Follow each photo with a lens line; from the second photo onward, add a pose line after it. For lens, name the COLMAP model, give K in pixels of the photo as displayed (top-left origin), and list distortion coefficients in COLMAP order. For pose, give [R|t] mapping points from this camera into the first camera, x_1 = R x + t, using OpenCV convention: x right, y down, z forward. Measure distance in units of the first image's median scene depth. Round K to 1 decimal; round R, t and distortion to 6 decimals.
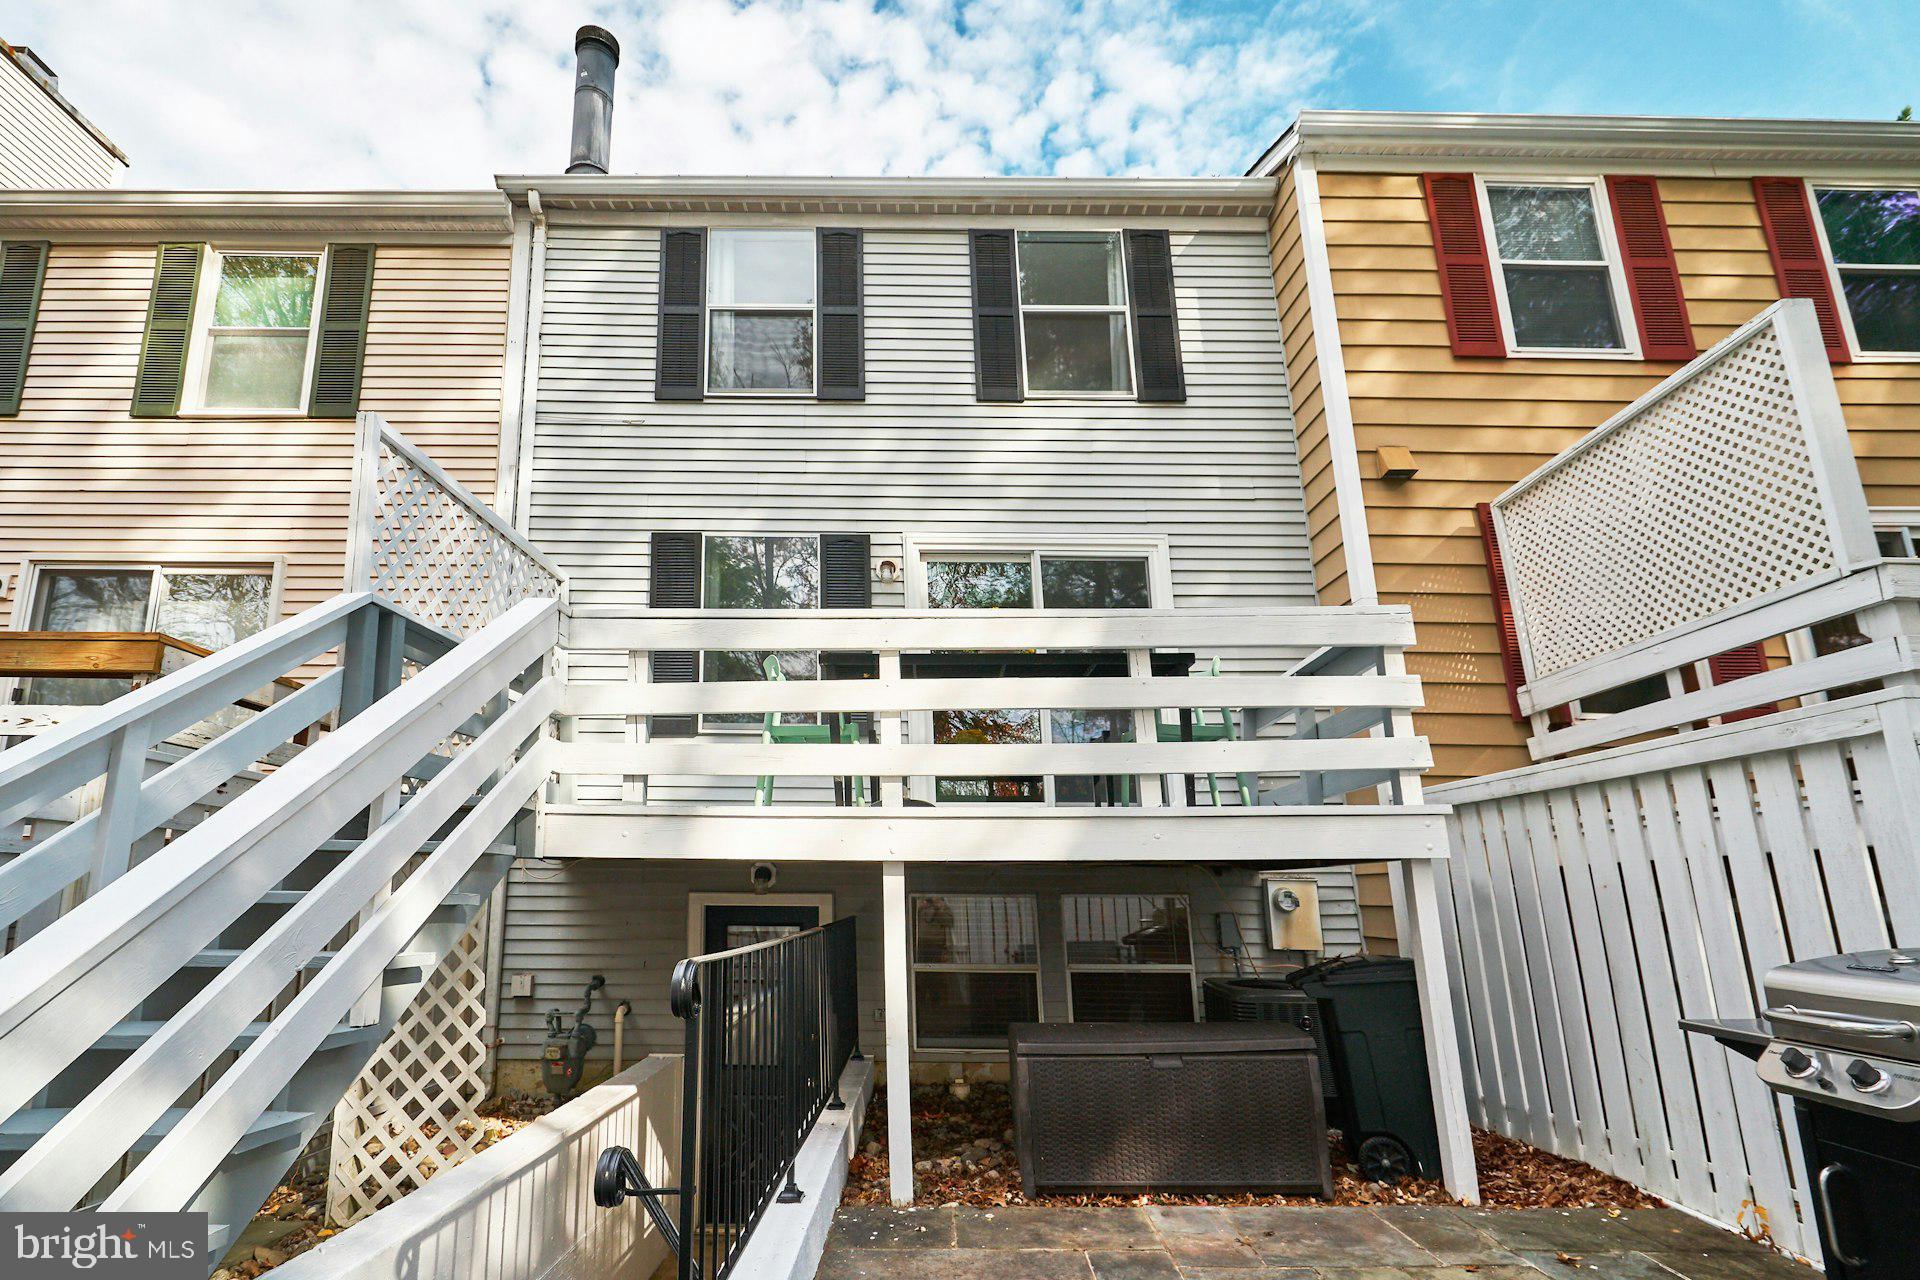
lens RADIAL K [[911.7, 0, 959.6], [0, 911.7, 660.0], [0, 0, 1]] dist [0.005999, 0.000028]
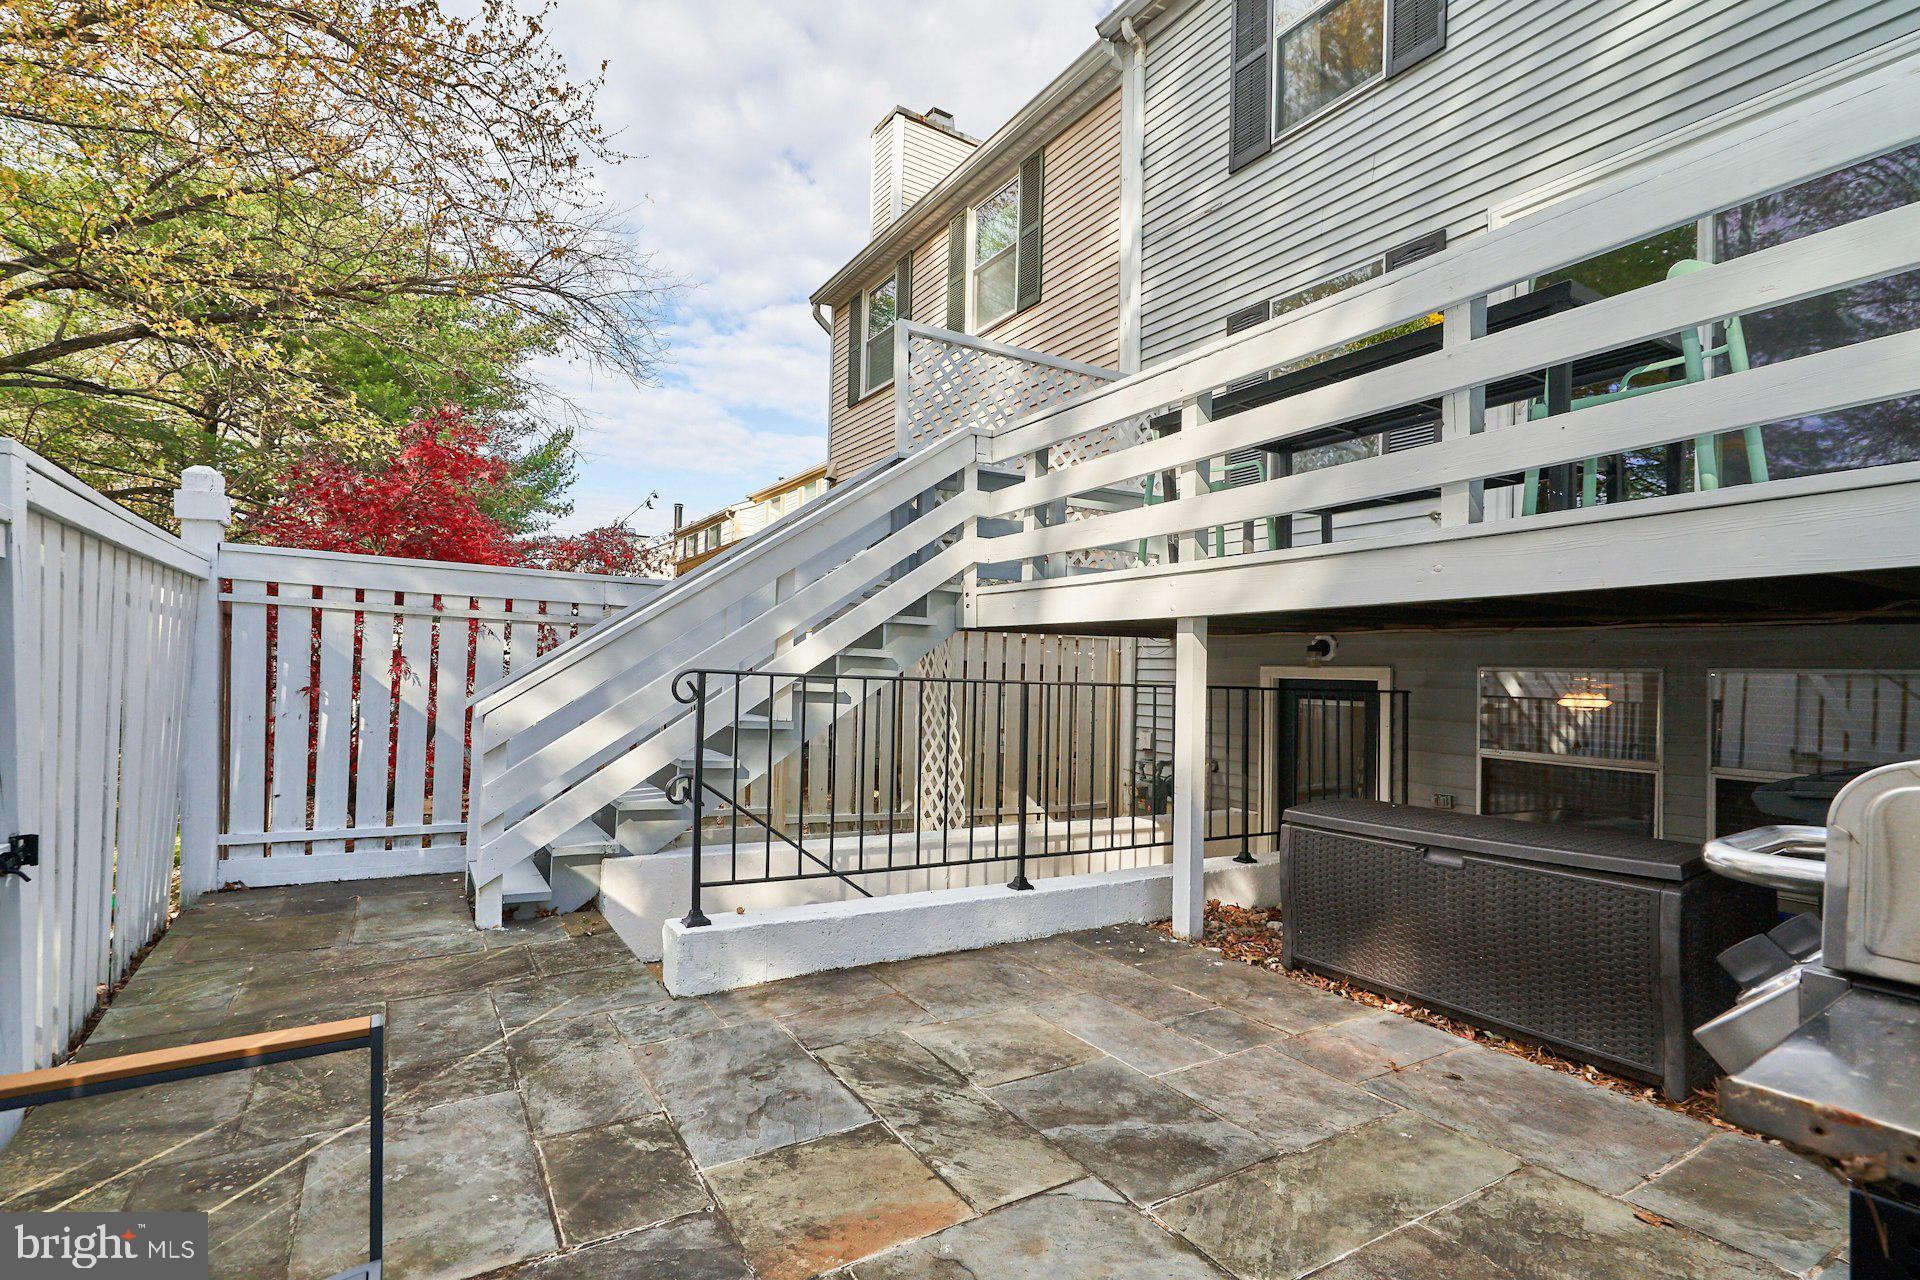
lens RADIAL K [[920.3, 0, 983.7], [0, 920.3, 660.8], [0, 0, 1]] dist [0.000502, 0.000522]
pose [[0.518400, -0.005845, -0.855118, 0.444799], [0.186254, 0.976741, 0.106237, 0.081771], [0.834608, -0.214342, 0.507431, 0.212551]]
